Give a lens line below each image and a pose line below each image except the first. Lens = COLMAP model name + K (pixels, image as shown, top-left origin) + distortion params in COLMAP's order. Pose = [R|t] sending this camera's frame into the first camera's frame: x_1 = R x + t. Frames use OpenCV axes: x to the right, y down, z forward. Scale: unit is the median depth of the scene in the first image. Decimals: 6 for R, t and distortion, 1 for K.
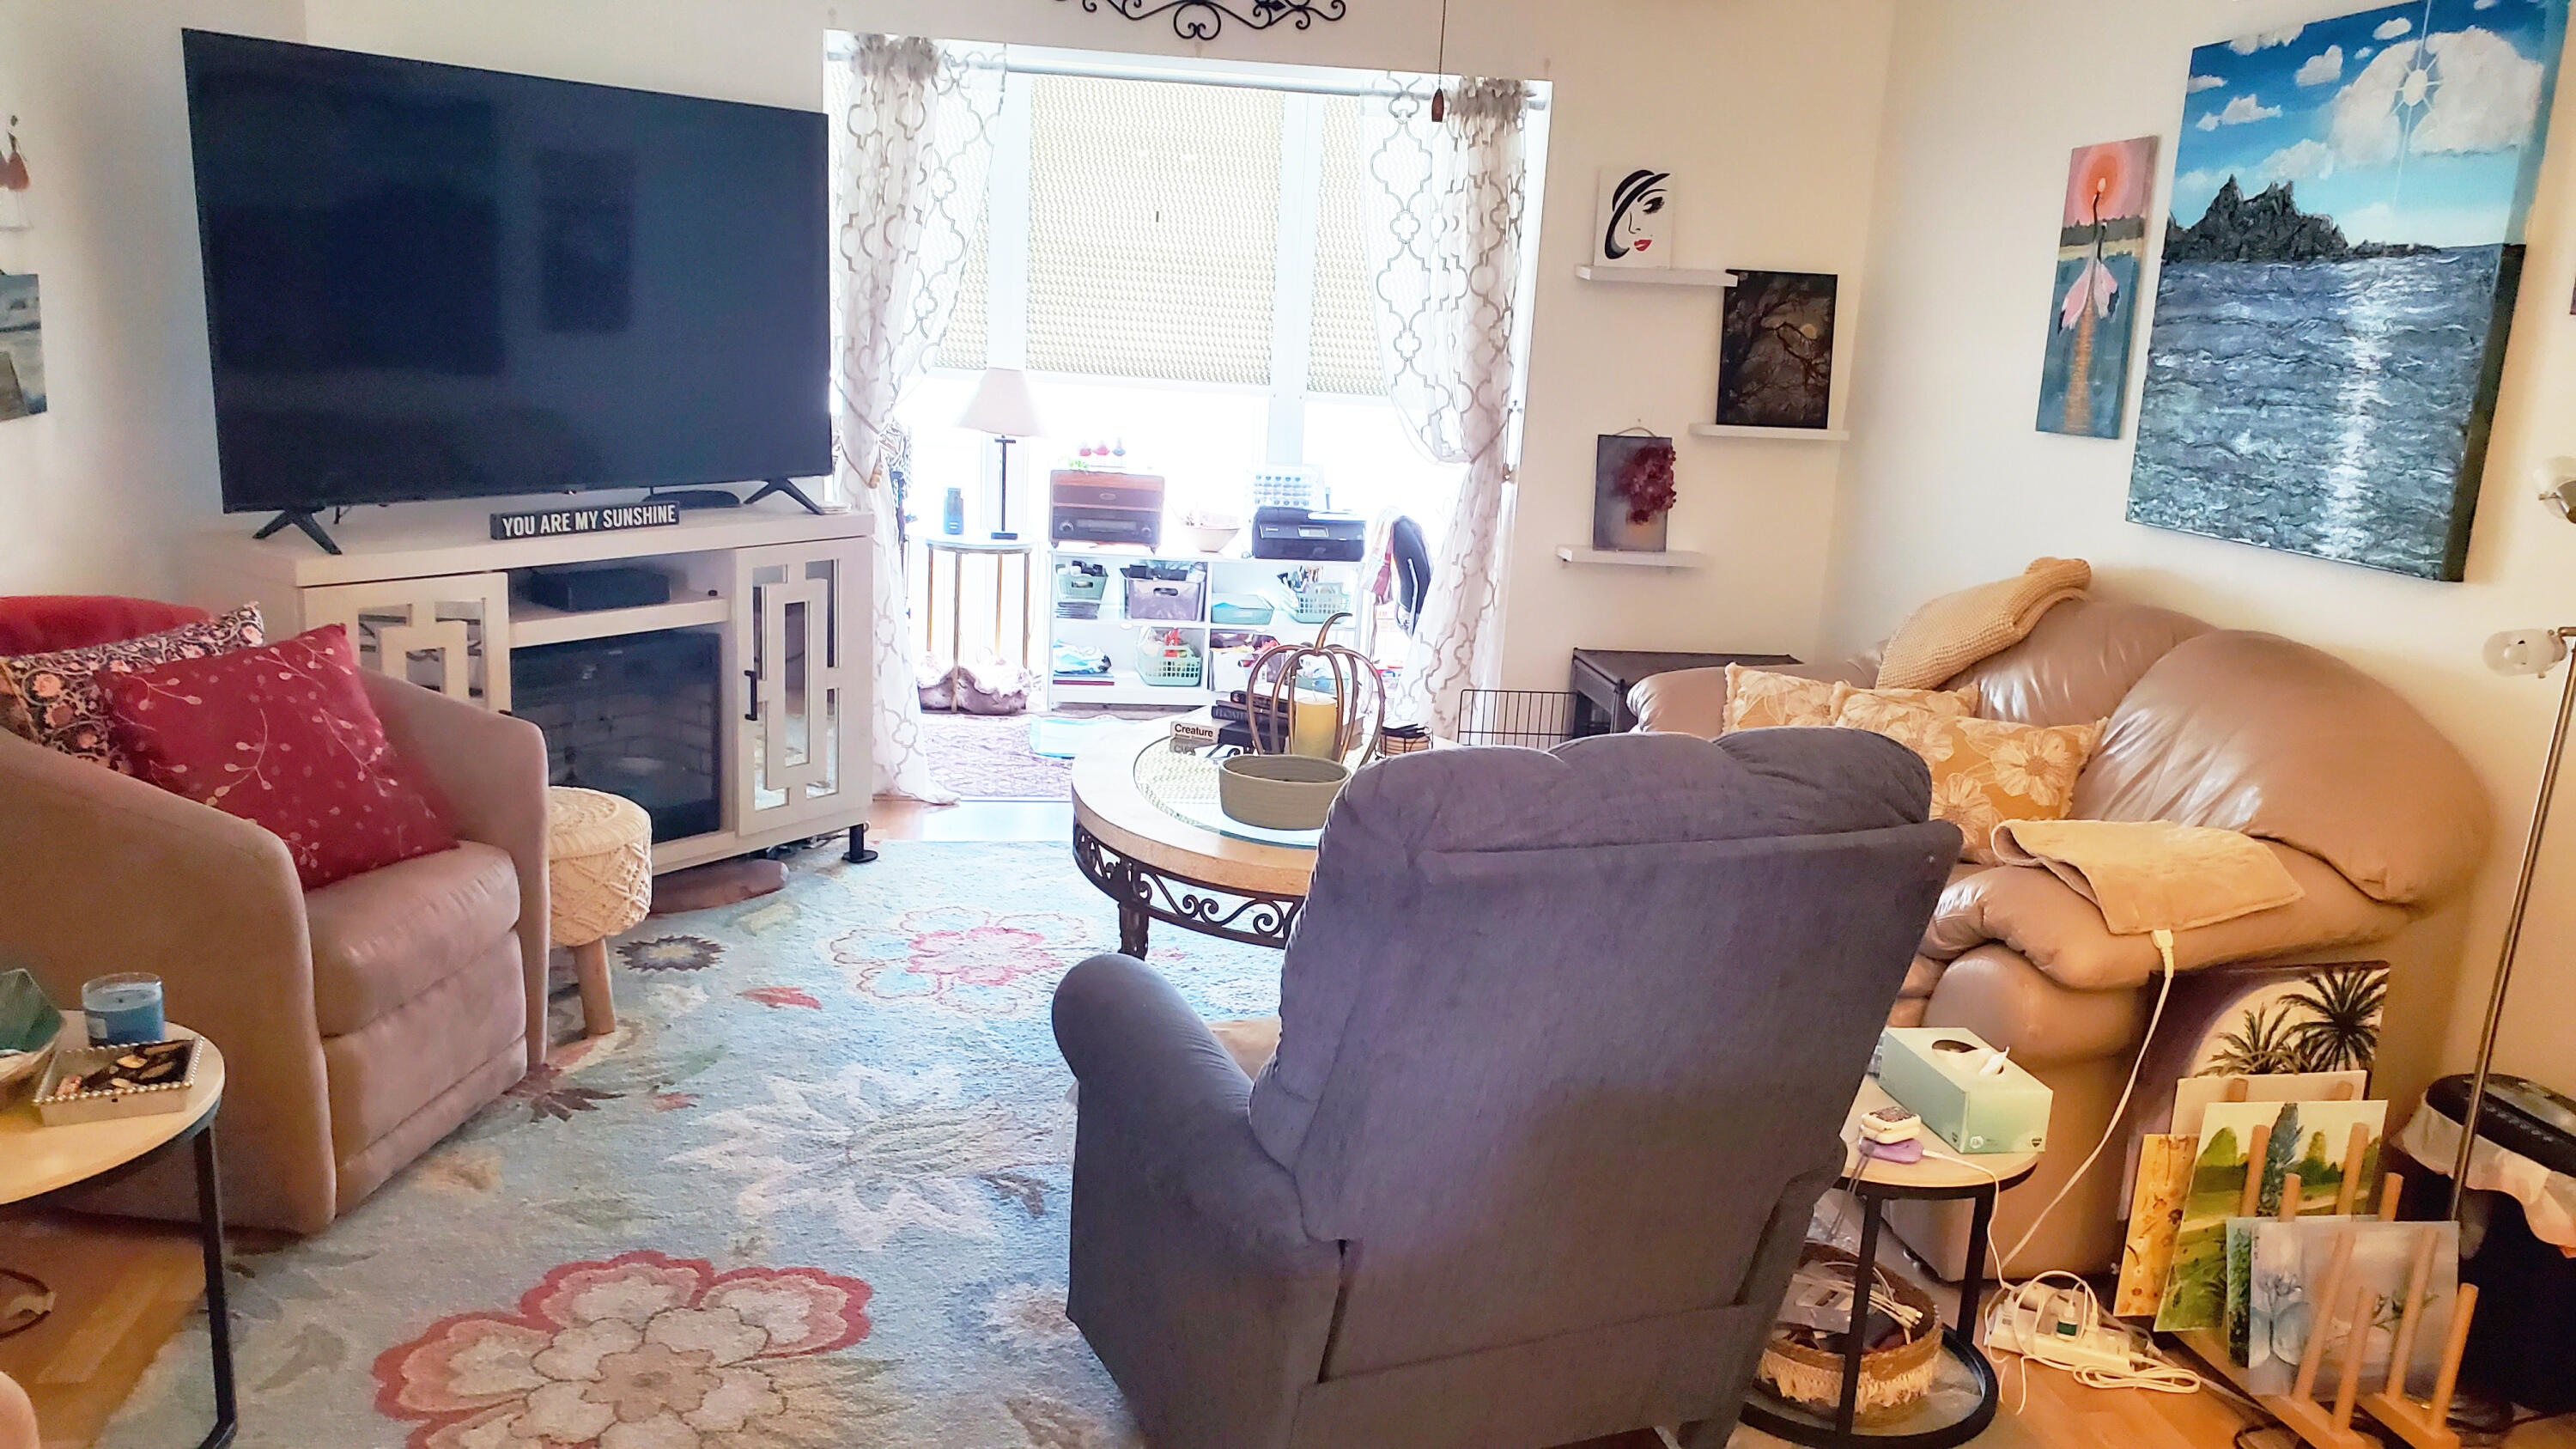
lens RADIAL K [[2073.6, 0, 1301.8], [0, 2073.6, 765.0], [0, 0, 1]] dist [0.066295, -0.067611]
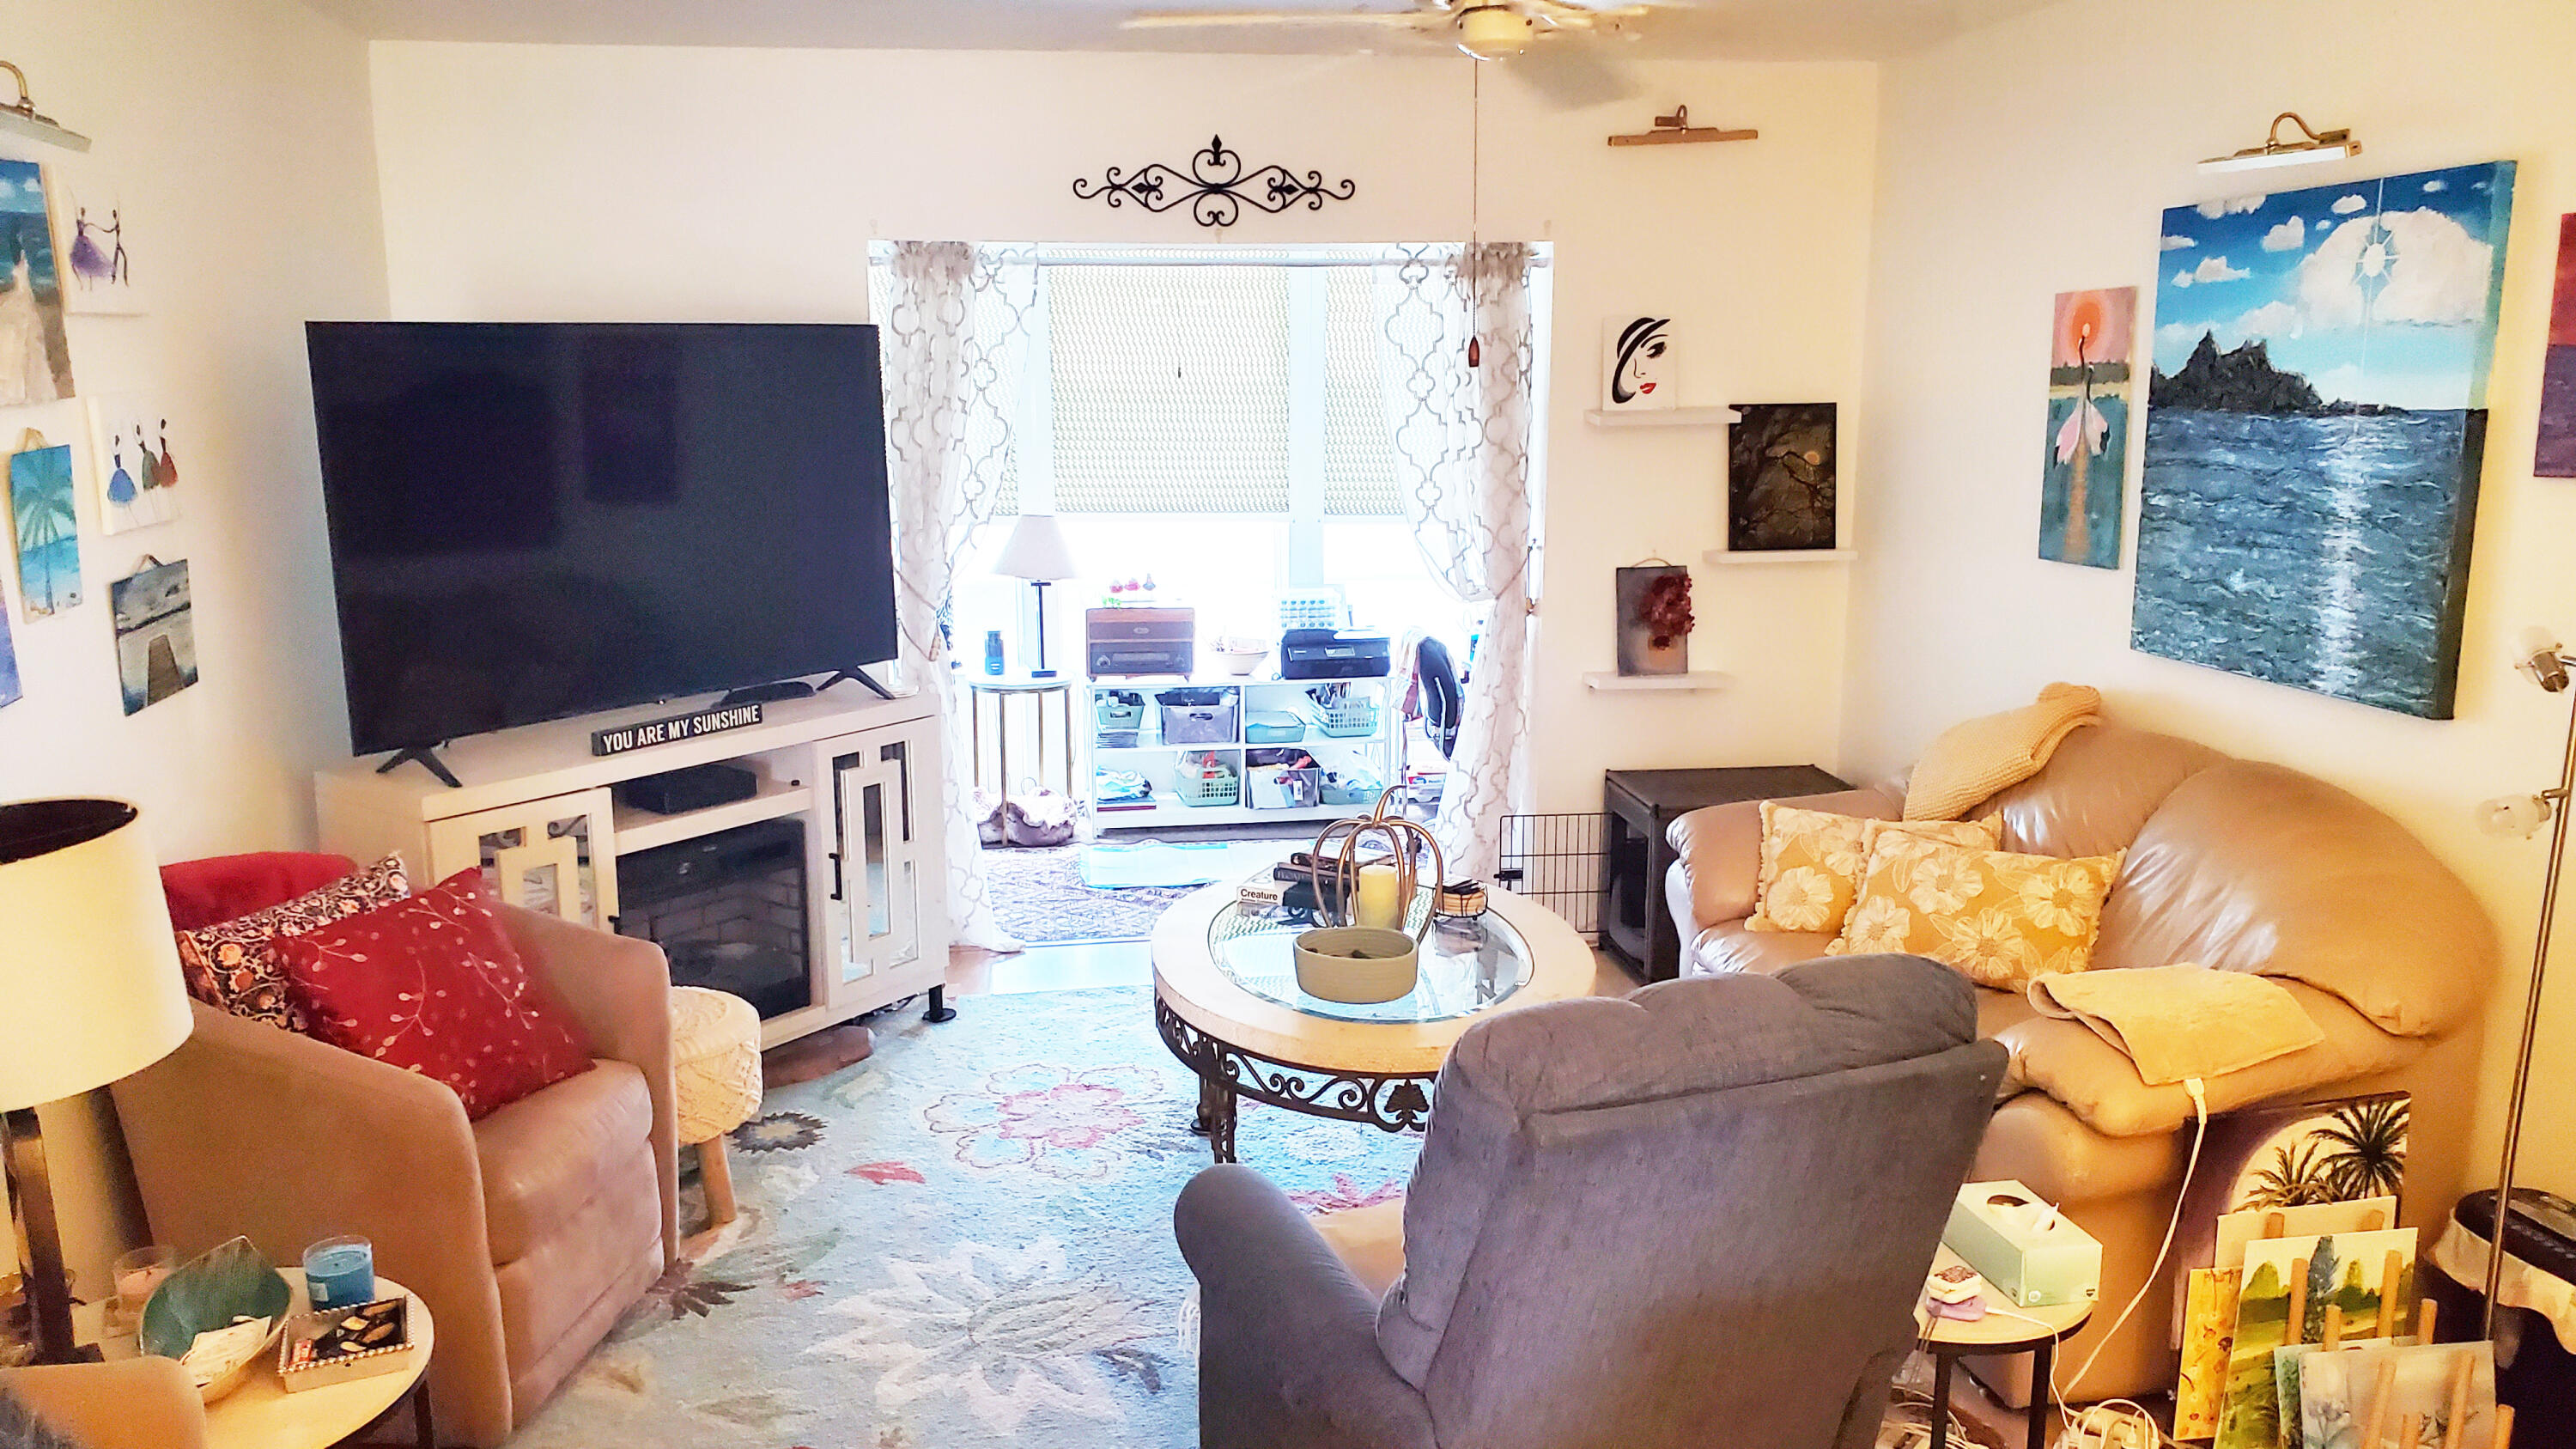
lens RADIAL K [[2079.0, 0, 1279.6], [0, 2079.0, 755.6], [0, 0, 1]] dist [0.051439, -0.034889]
pose [[0.998286, -0.056823, -0.014031, -0.025381], [0.056411, 0.998010, -0.028181, -0.064243], [0.015605, 0.027341, 0.999504, -0.067903]]
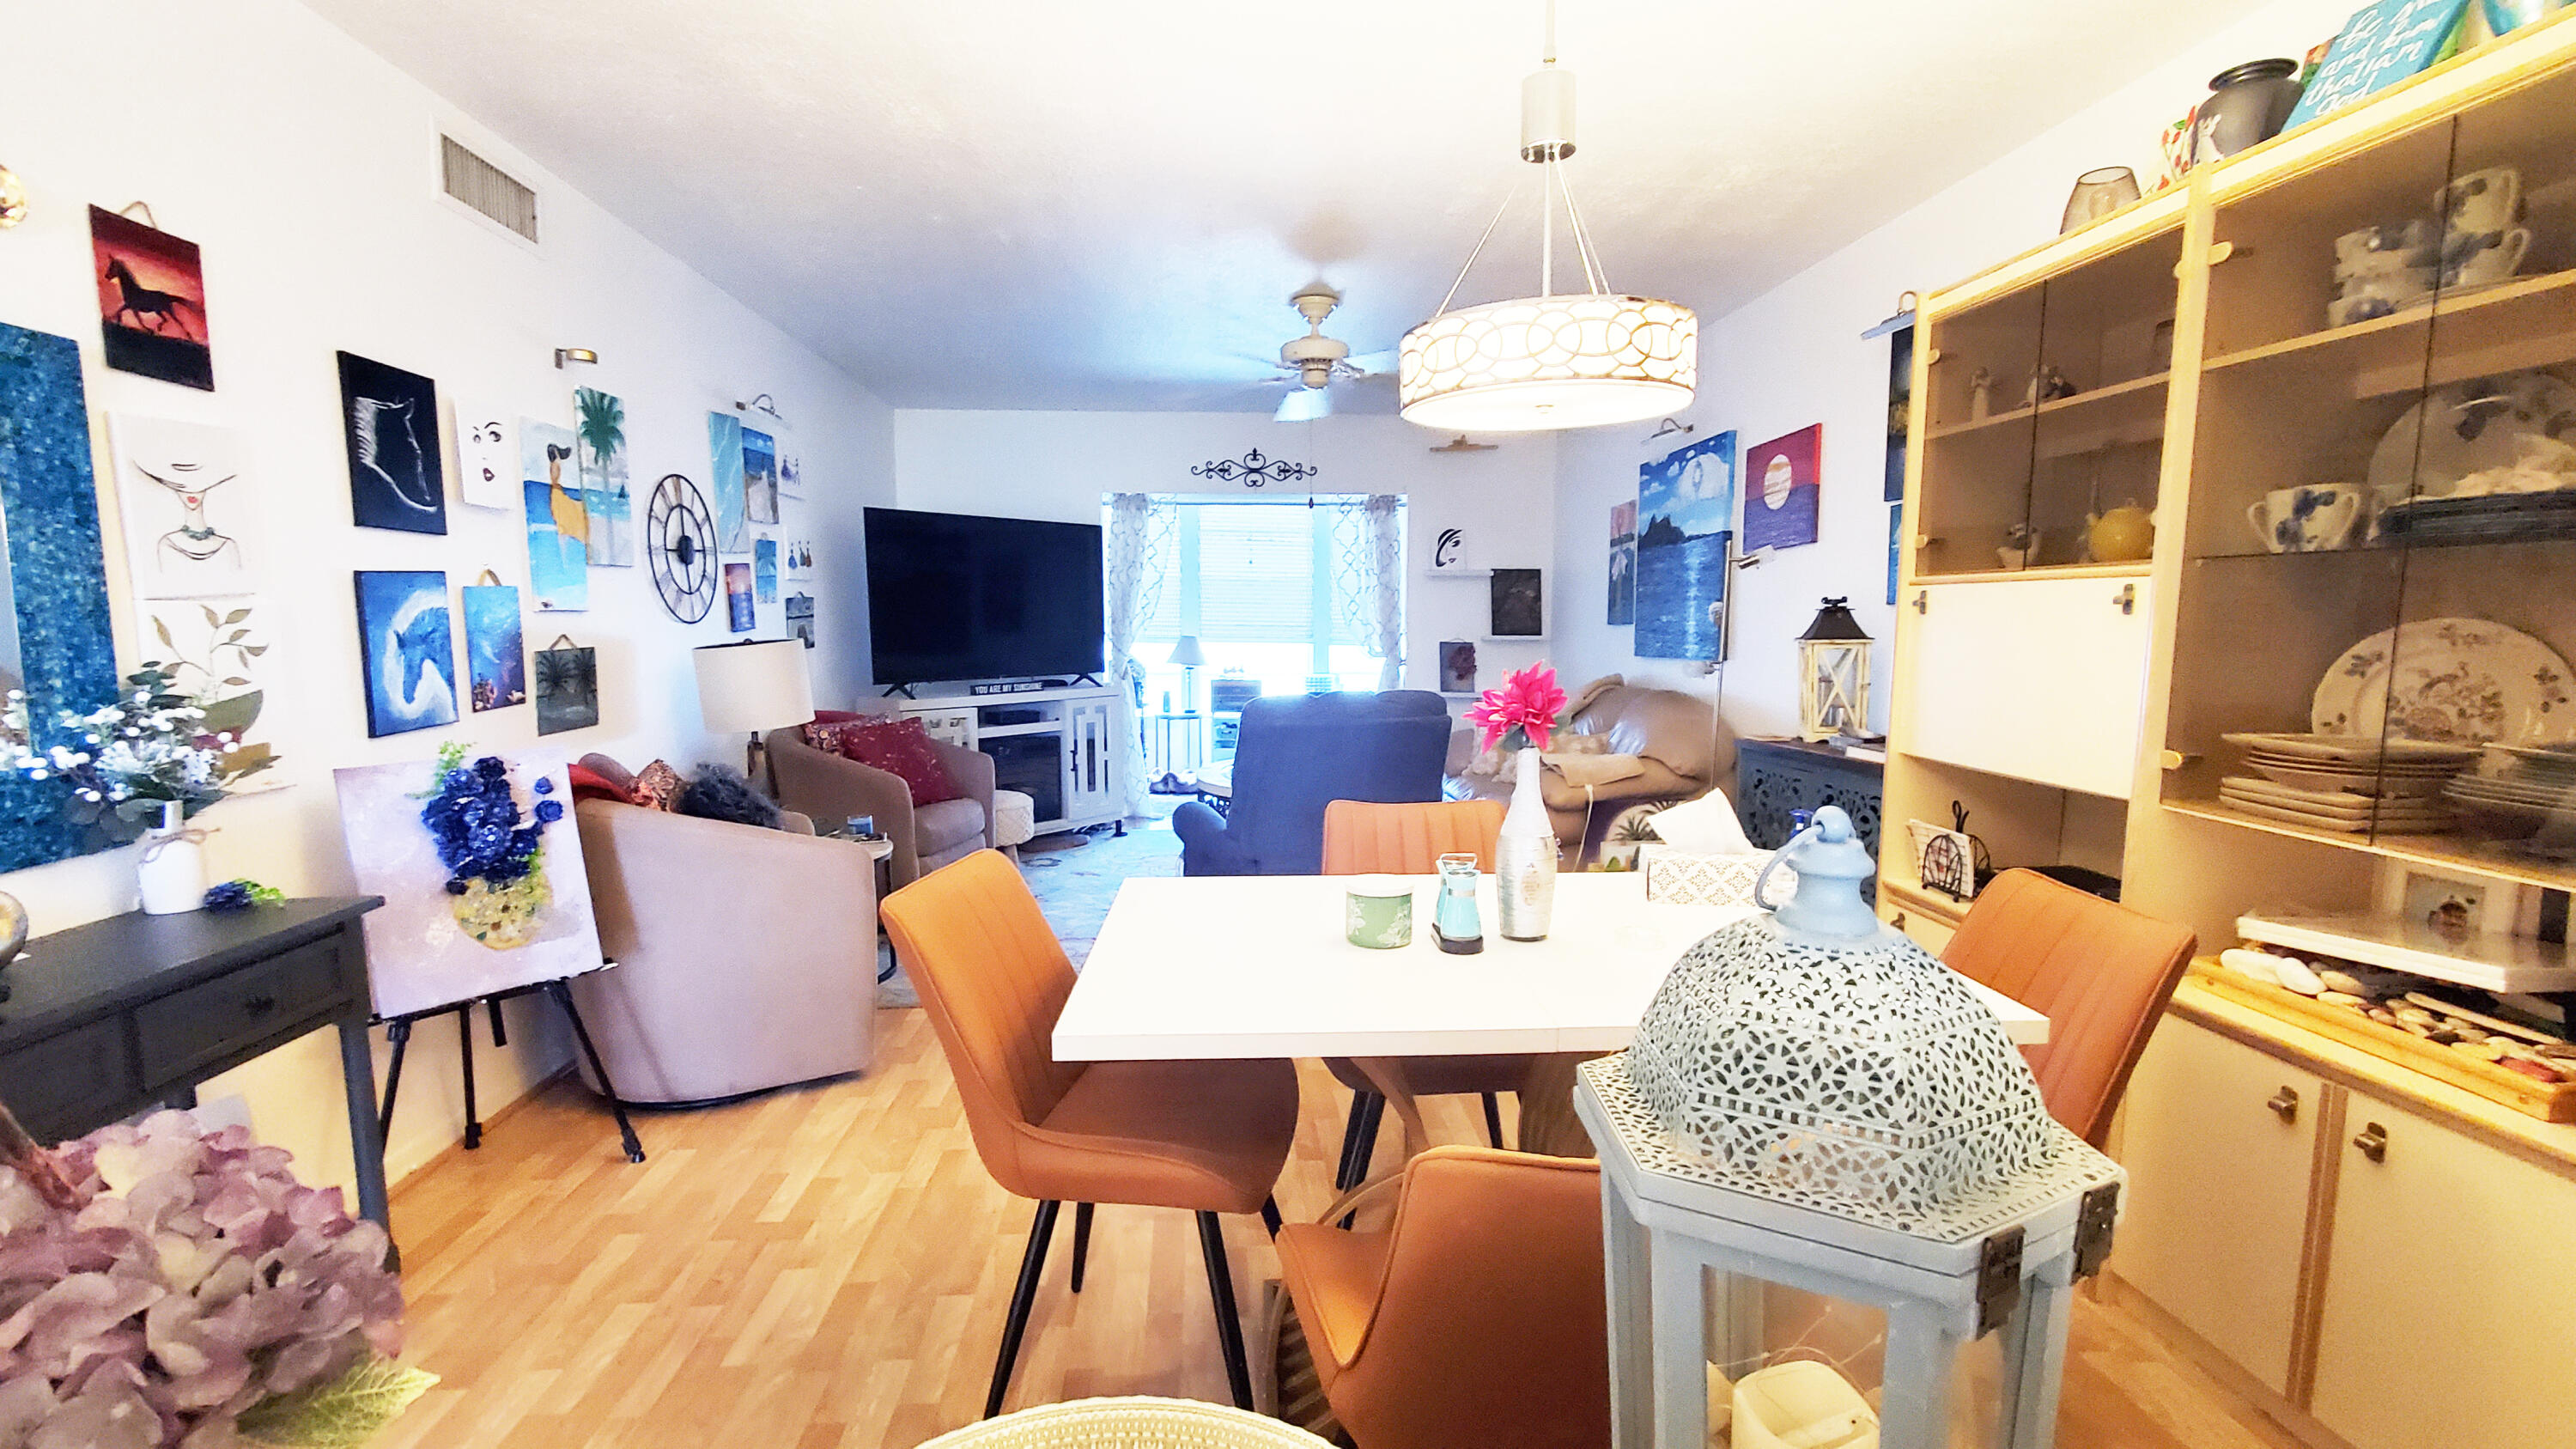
lens RADIAL K [[1186.9, 0, 1291.4], [0, 1186.9, 737.4], [0, 0, 1]] dist [0.010909, -0.000210]
pose [[0.995503, -0.045431, -0.083127, 0.124239], [0.034403, 0.990971, -0.129590, 0.154879], [0.088264, 0.126148, 0.988077, -0.408676]]
